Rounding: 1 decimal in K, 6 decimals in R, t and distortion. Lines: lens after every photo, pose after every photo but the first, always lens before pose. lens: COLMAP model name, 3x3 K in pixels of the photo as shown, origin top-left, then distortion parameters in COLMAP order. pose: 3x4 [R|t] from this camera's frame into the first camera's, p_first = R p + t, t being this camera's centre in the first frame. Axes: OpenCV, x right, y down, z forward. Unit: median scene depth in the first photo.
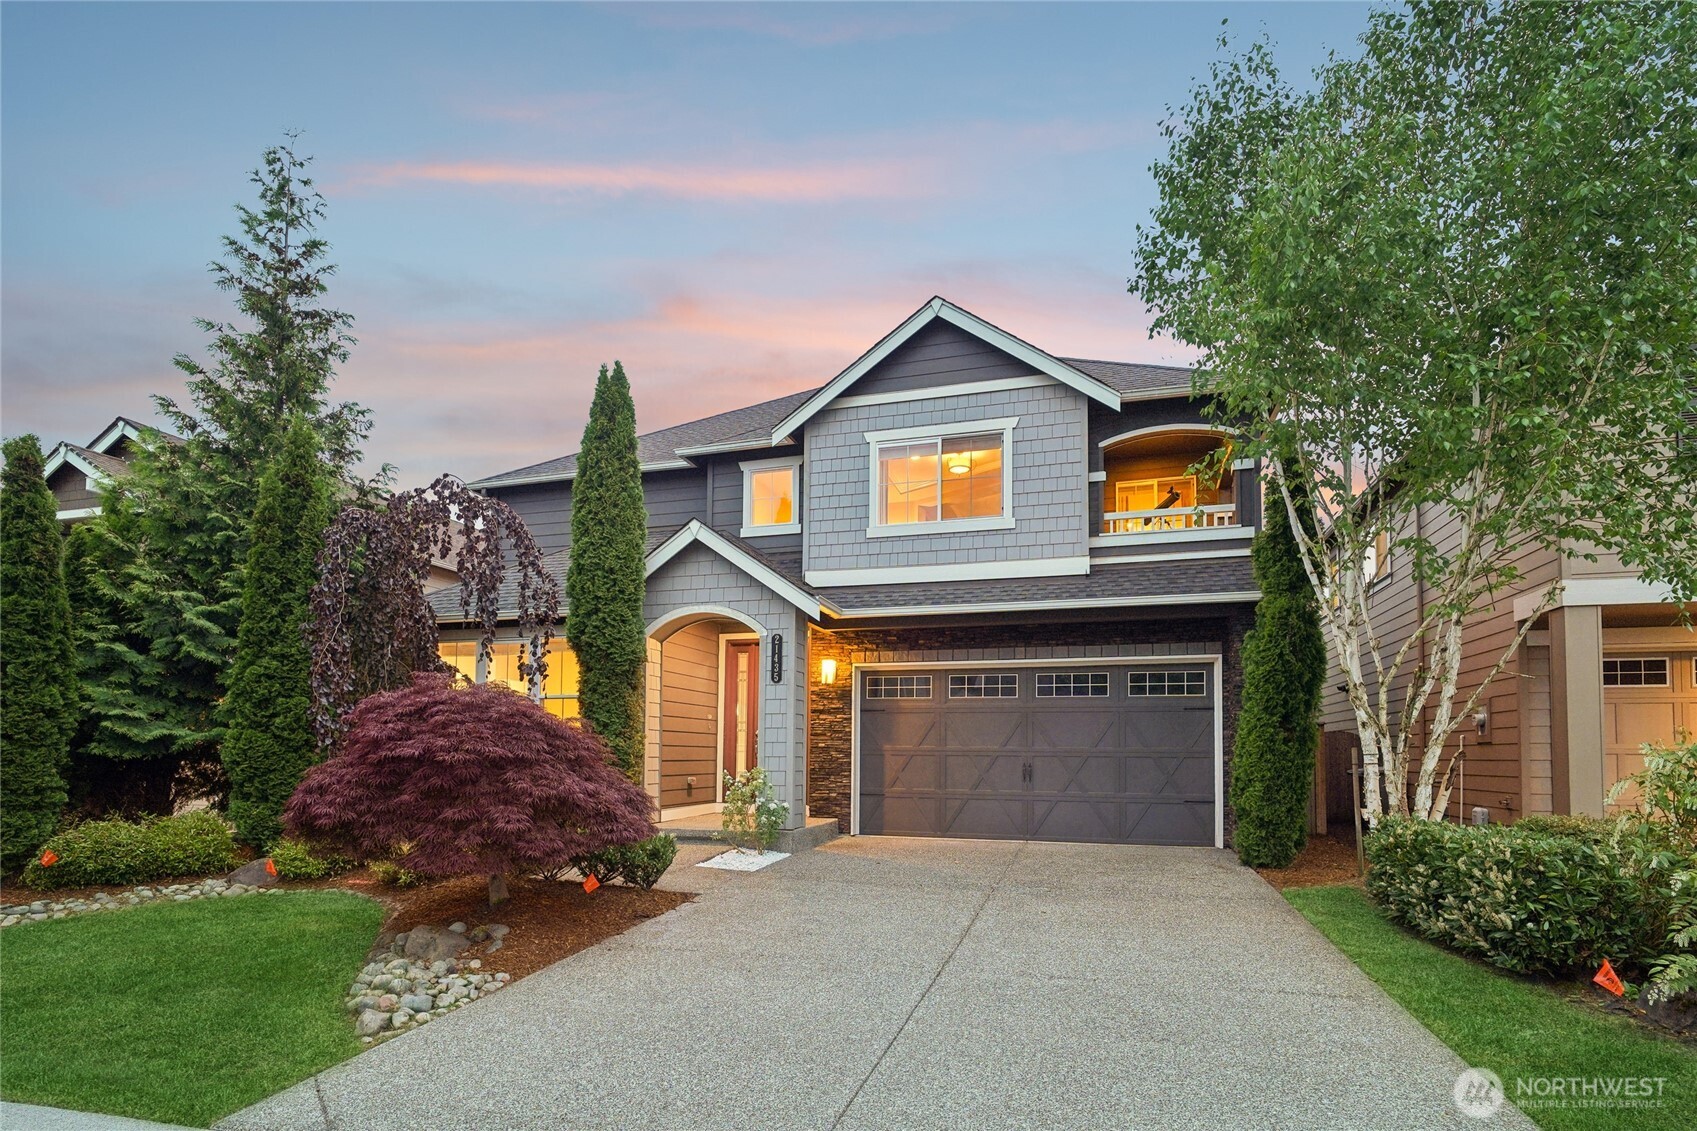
lens RADIAL K [[848.1, 0, 850.2], [0, 848.1, 750.8], [0, 0, 1]] dist [0.022685, 0.000076]
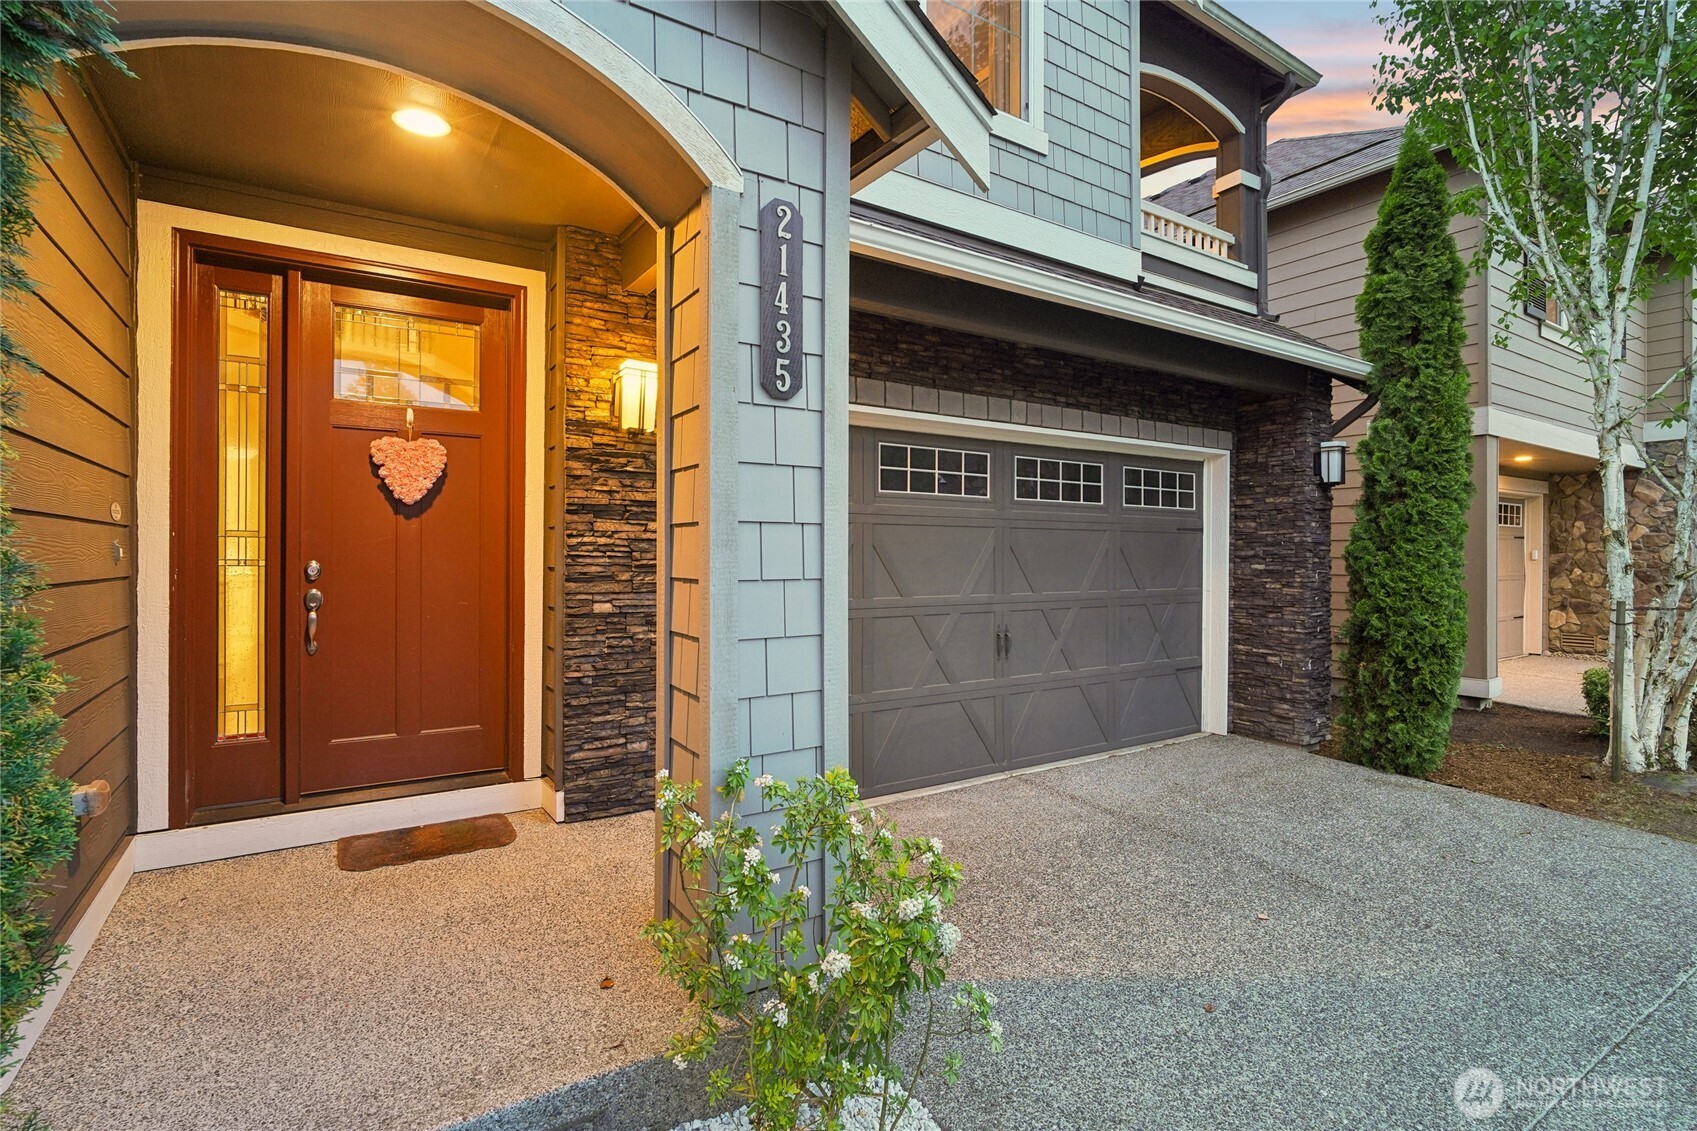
lens RADIAL K [[812.0, 0, 866.6], [0, 812.0, 561.1], [0, 0, 1]] dist [-0.005189, -0.000419]
pose [[0.647436, -0.010233, 0.762051, -0.234206], [-0.002468, 0.999876, 0.015523, -0.033792], [-0.762116, -0.011931, 0.647331, 0.770037]]
